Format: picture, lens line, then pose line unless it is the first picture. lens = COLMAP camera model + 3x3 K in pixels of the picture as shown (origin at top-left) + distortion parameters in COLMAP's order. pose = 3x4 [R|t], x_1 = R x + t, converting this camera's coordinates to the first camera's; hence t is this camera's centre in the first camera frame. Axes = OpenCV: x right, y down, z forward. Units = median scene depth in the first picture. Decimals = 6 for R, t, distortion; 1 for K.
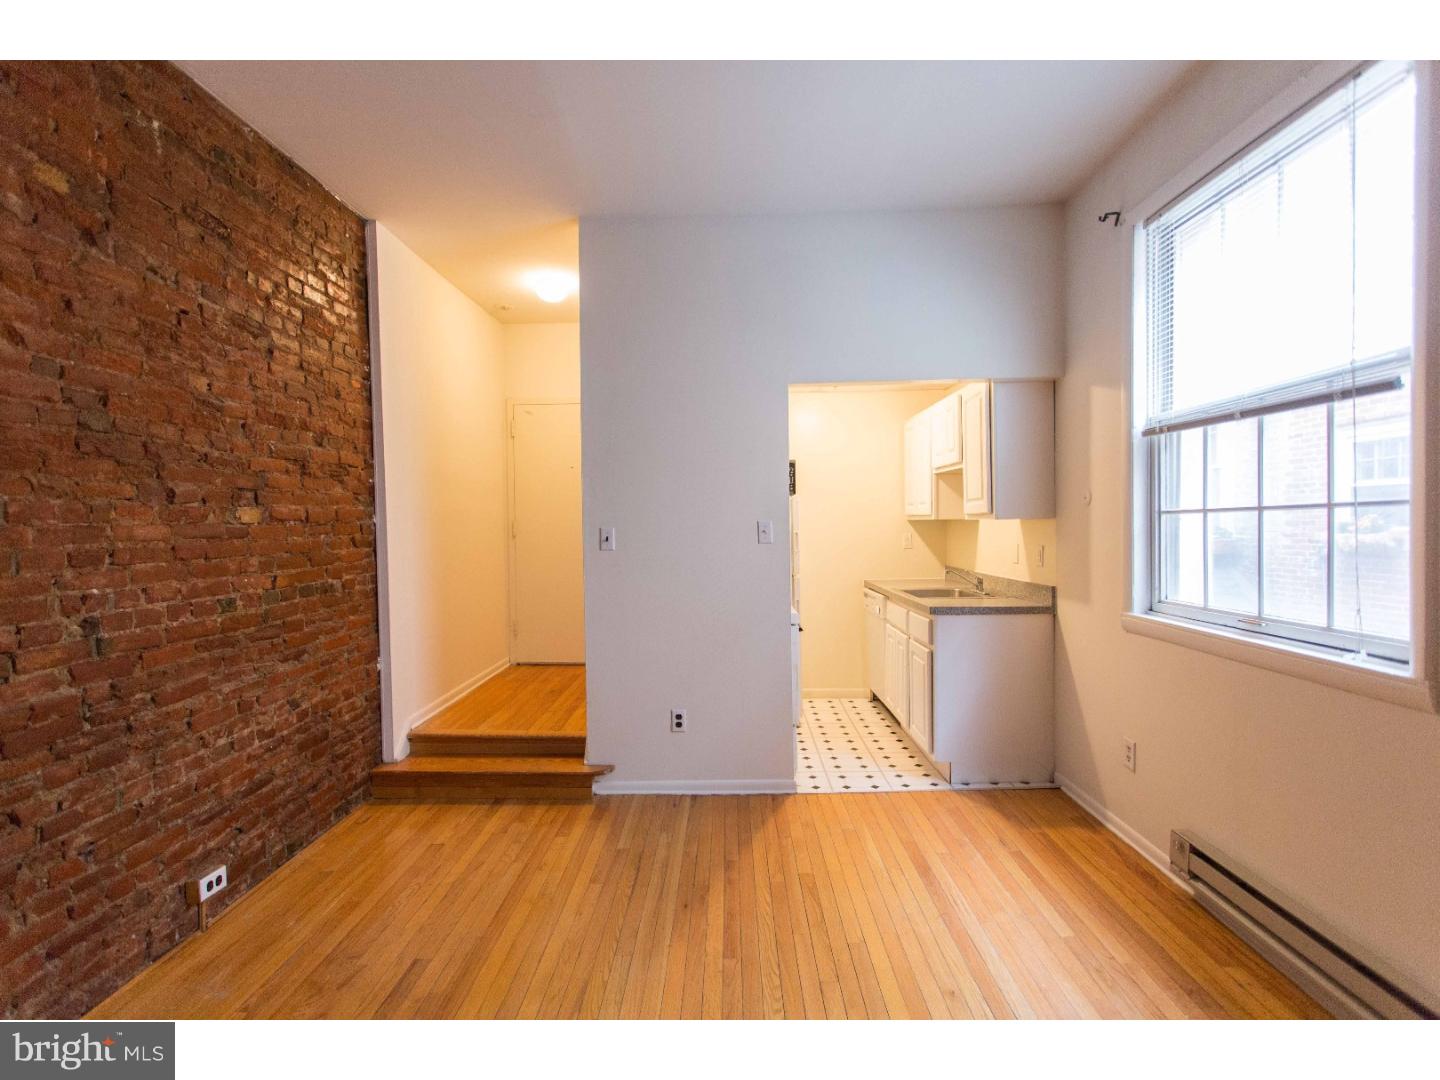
lens RADIAL K [[674.5, 0, 713.0], [0, 674.5, 537.3], [0, 0, 1]] dist [-0.003859, 0.001630]
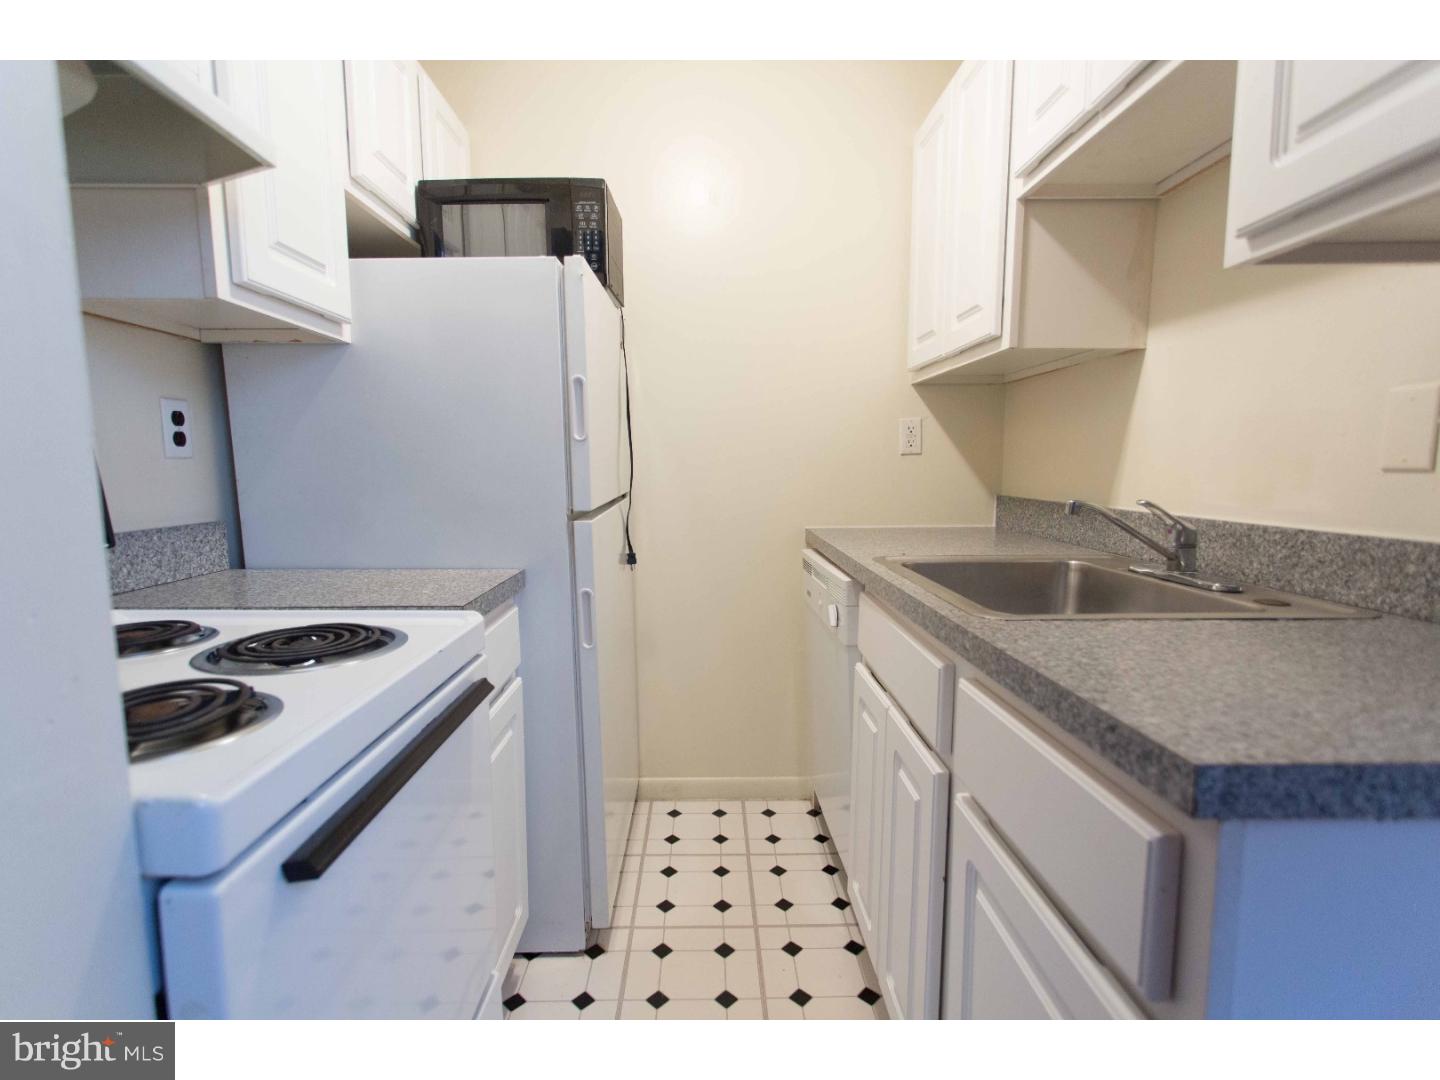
lens RADIAL K [[674.5, 0, 712.5], [0, 674.5, 543.3], [0, 0, 1]] dist [-0.003859, 0.001630]
pose [[0.999111, 0.000315, 0.042152, 0.168458], [-0.004364, 0.995372, 0.095997, 0.036452], [-0.041926, -0.096096, 0.994489, 0.662240]]
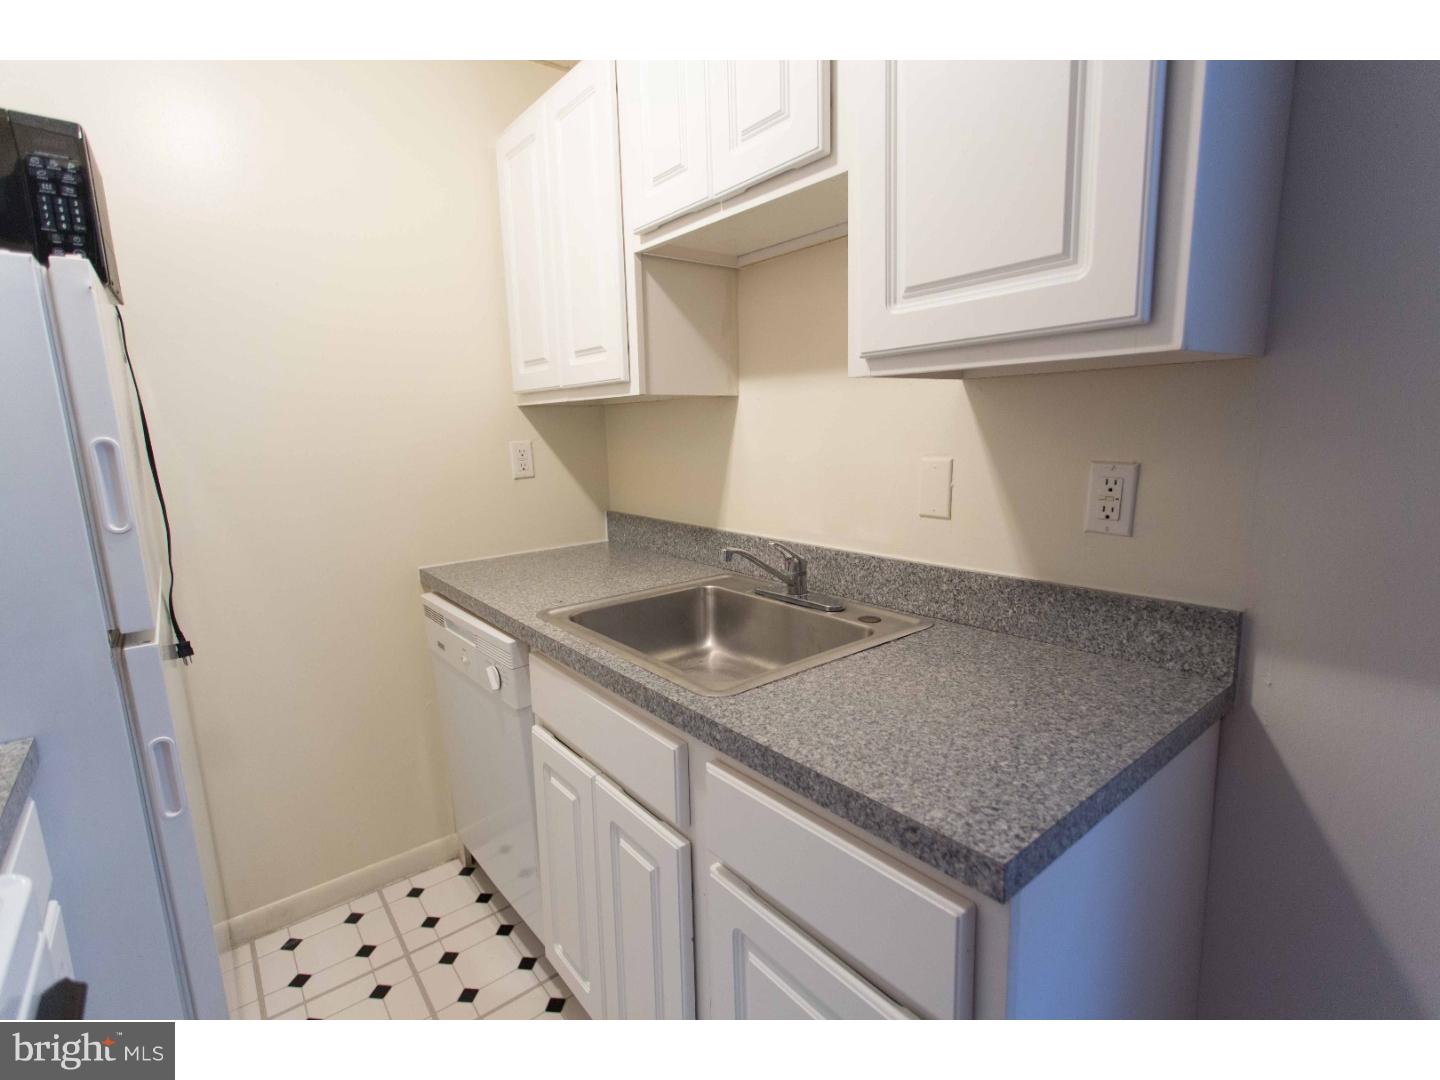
lens RADIAL K [[674.5, 0, 709.2], [0, 674.5, 539.2], [0, 0, 1]] dist [-0.003859, 0.001630]
pose [[0.763626, -0.120487, 0.634317, 0.127703], [0.032835, 0.988410, 0.148217, -0.003362], [-0.644823, -0.092354, 0.758732, 0.699210]]
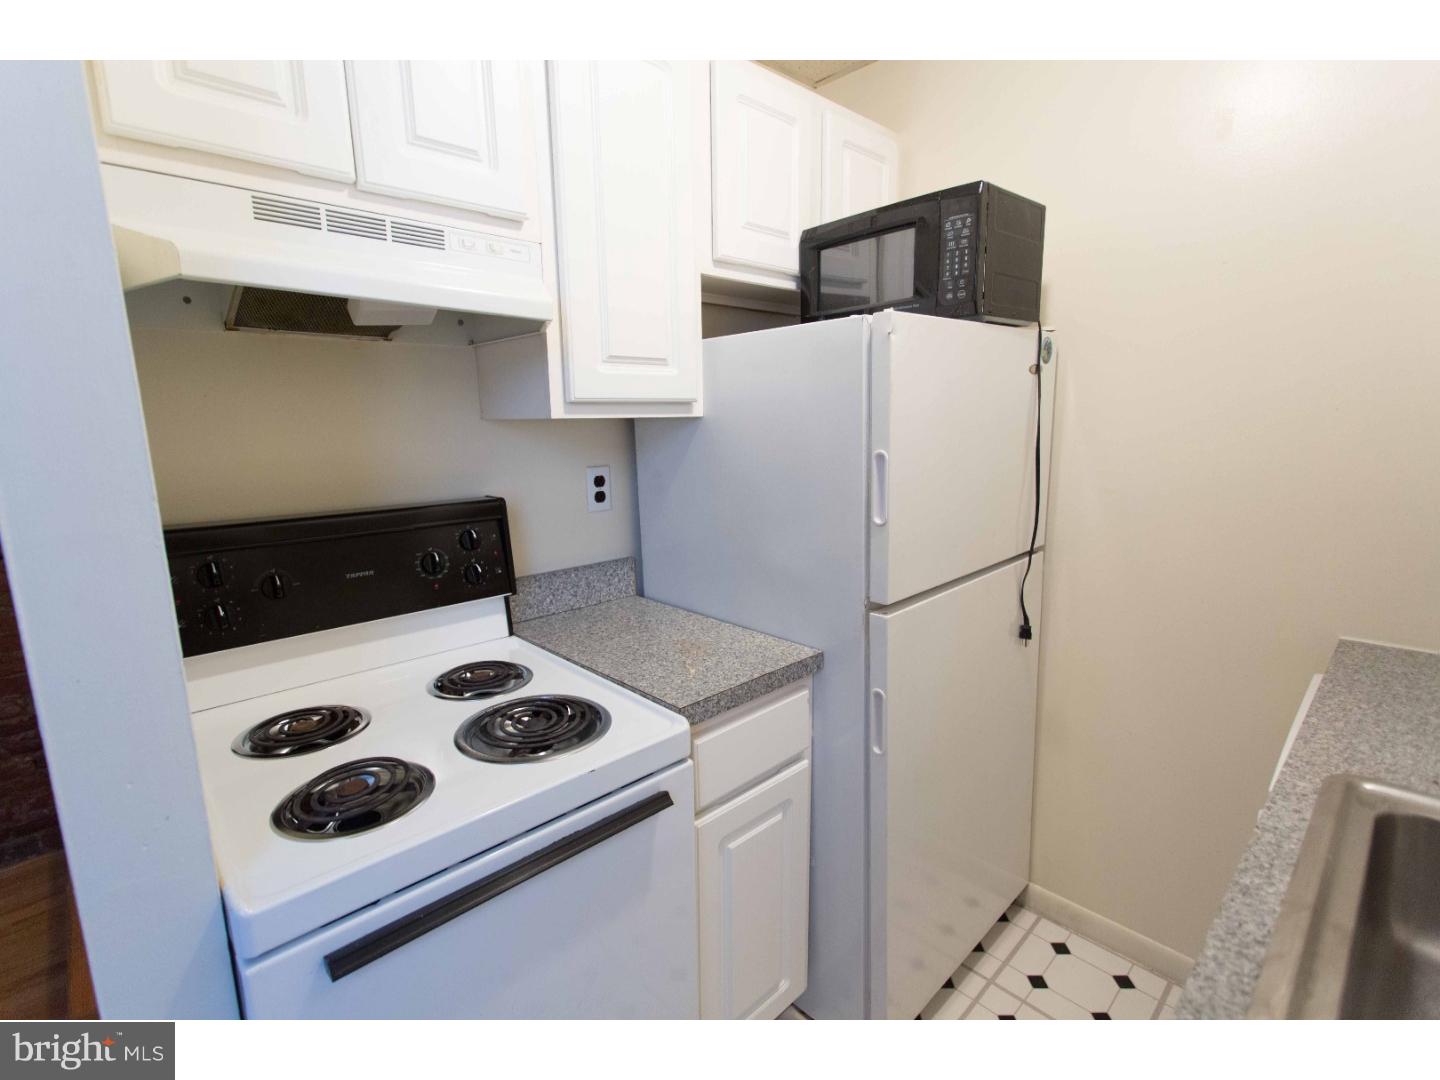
lens RADIAL K [[674.5, 0, 720.8], [0, 674.5, 538.6], [0, 0, 1]] dist [-0.003859, 0.001630]
pose [[0.709385, 0.122841, -0.694034, 0.262256], [-0.005737, 0.985669, 0.168595, -0.019649], [0.704798, -0.115617, 0.699923, 0.744948]]
